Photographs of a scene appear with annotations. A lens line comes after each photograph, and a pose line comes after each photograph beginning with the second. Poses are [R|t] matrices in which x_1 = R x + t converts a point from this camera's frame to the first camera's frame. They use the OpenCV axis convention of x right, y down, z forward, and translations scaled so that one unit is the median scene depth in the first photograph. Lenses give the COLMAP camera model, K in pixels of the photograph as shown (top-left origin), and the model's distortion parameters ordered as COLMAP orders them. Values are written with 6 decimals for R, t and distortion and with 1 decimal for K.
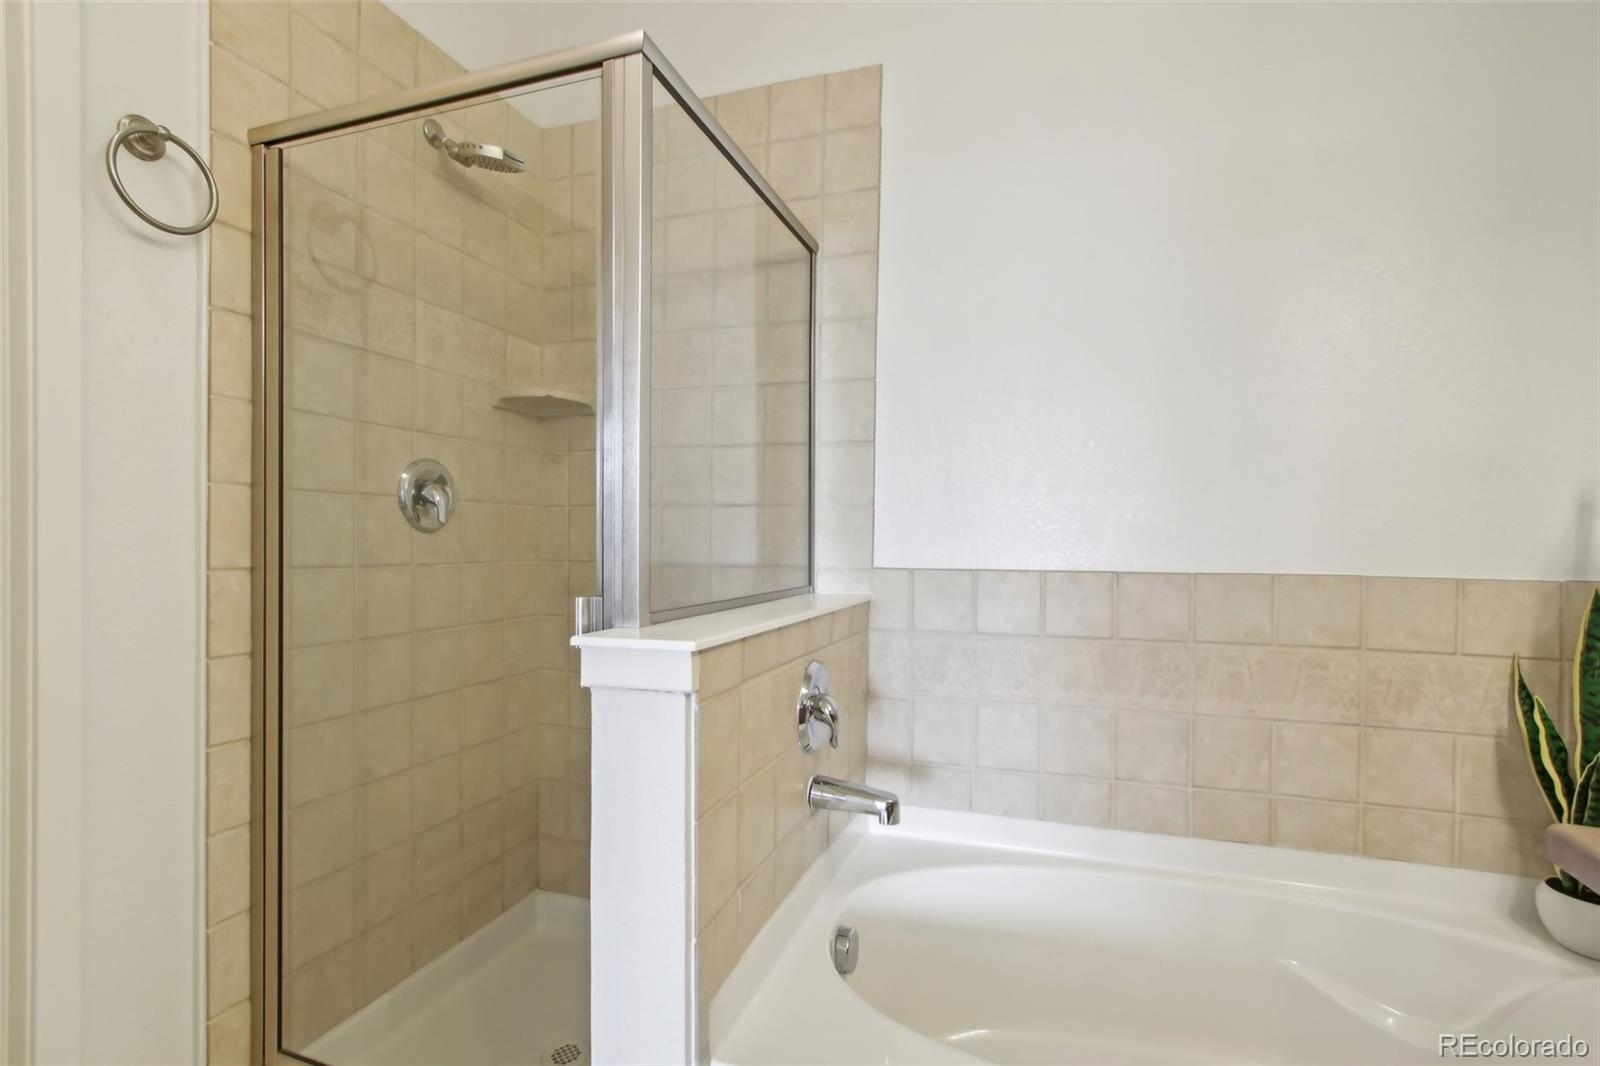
lens RADIAL K [[762.7, 0, 773.7], [0, 762.7, 556.7], [0, 0, 1]] dist [0.004798, 0.000367]
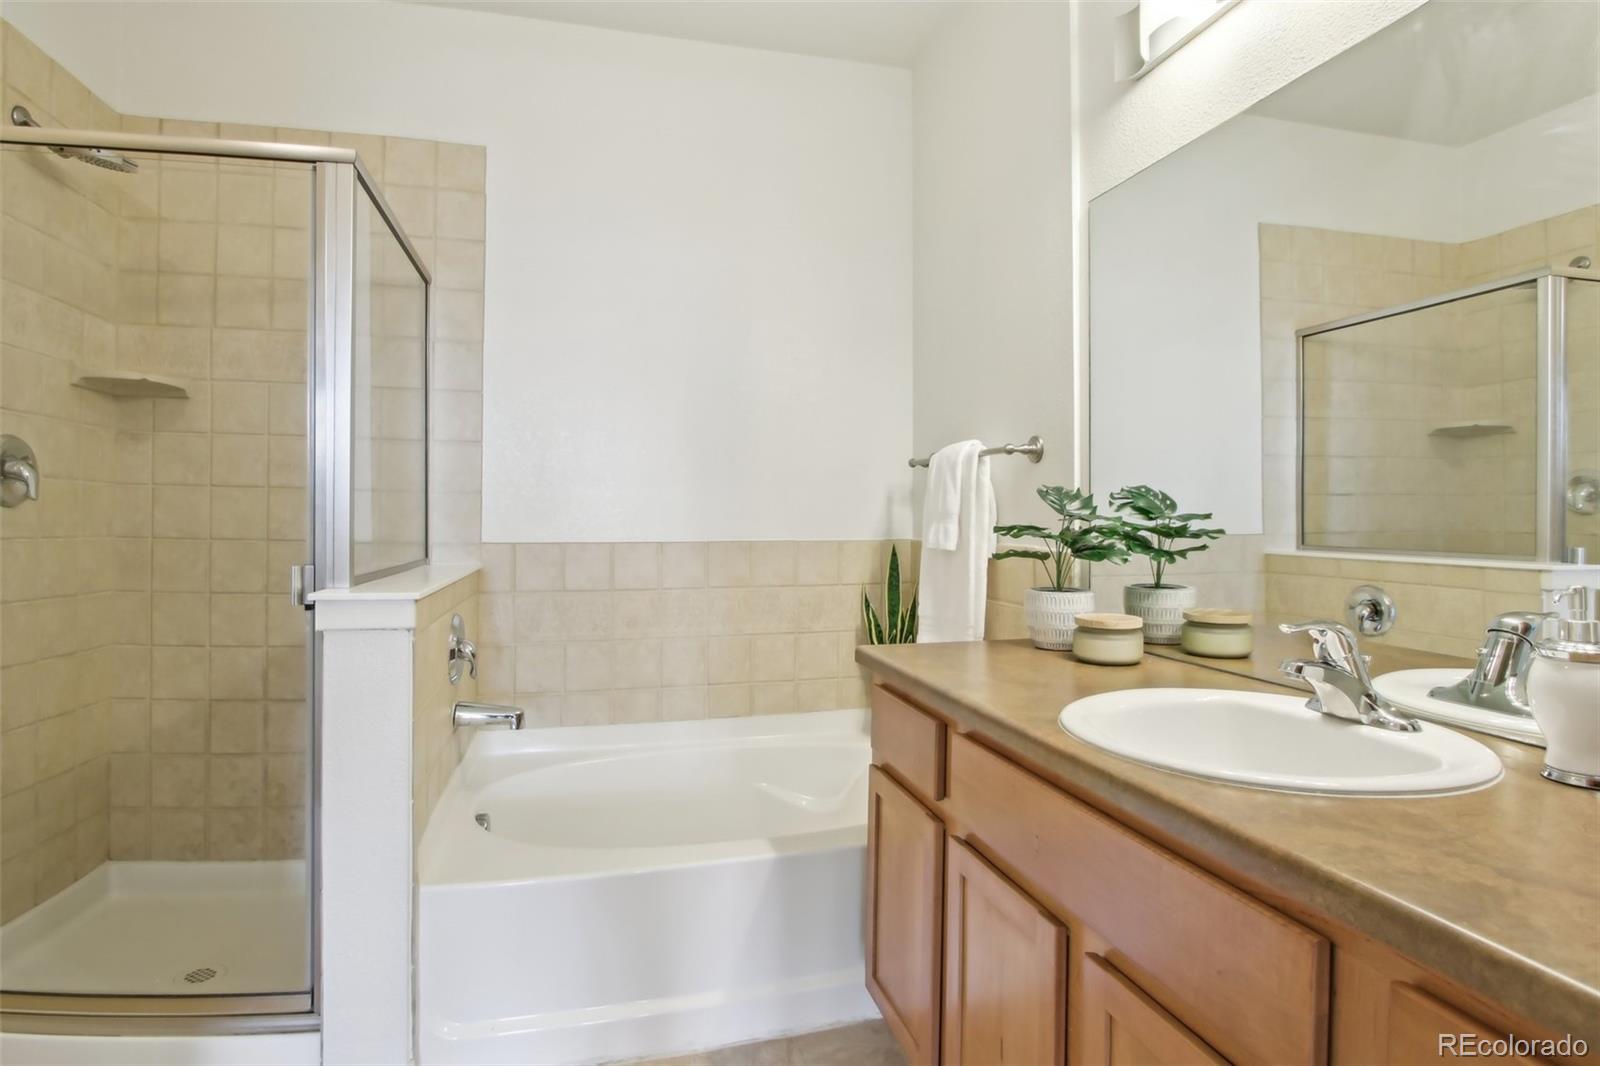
lens RADIAL K [[762.7, 0, 795.2], [0, 762.7, 529.0], [0, 0, 1]] dist [0.004798, 0.000367]
pose [[0.805556, -0.010987, 0.592417, -0.202420], [0.015944, 0.999868, -0.003137, 0.003592], [-0.592305, 0.011973, 0.805625, -0.320060]]
